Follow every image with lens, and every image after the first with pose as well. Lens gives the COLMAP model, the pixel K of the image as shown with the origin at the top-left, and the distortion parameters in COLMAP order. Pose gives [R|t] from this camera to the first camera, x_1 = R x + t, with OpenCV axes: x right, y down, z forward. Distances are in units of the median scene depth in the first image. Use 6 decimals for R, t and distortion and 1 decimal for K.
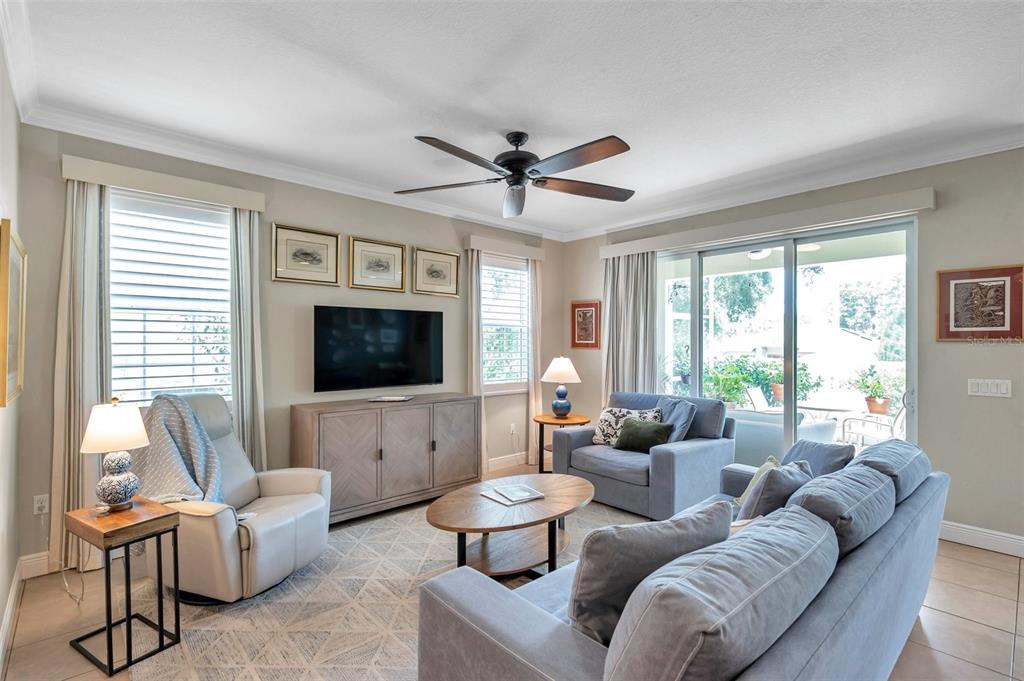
lens RADIAL K [[475.5, 0, 512.0], [0, 475.5, 340.5], [0, 0, 1]] dist [0.000721, 0.000052]
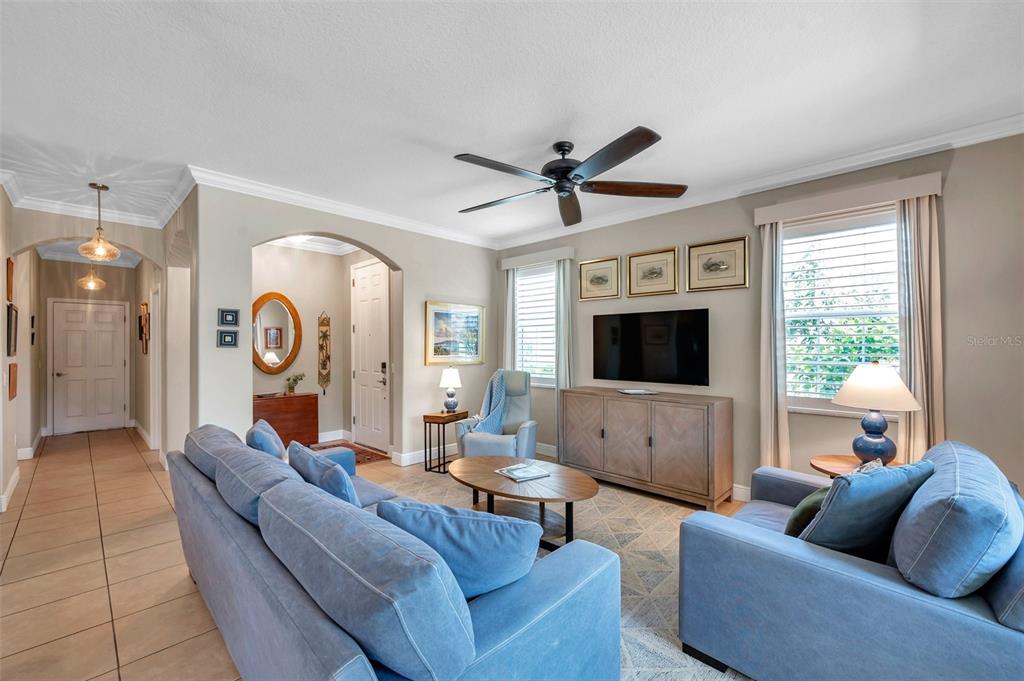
lens RADIAL K [[420.1, 0, 510.1], [0, 420.1, 346.1], [0, 0, 1]] dist [-0.000506, 0.000017]
pose [[0.062201, -0.002035, -0.998062, 0.748652], [0.007702, 0.999969, -0.001559, 0.013502], [0.998034, -0.007590, 0.062215, 0.660129]]
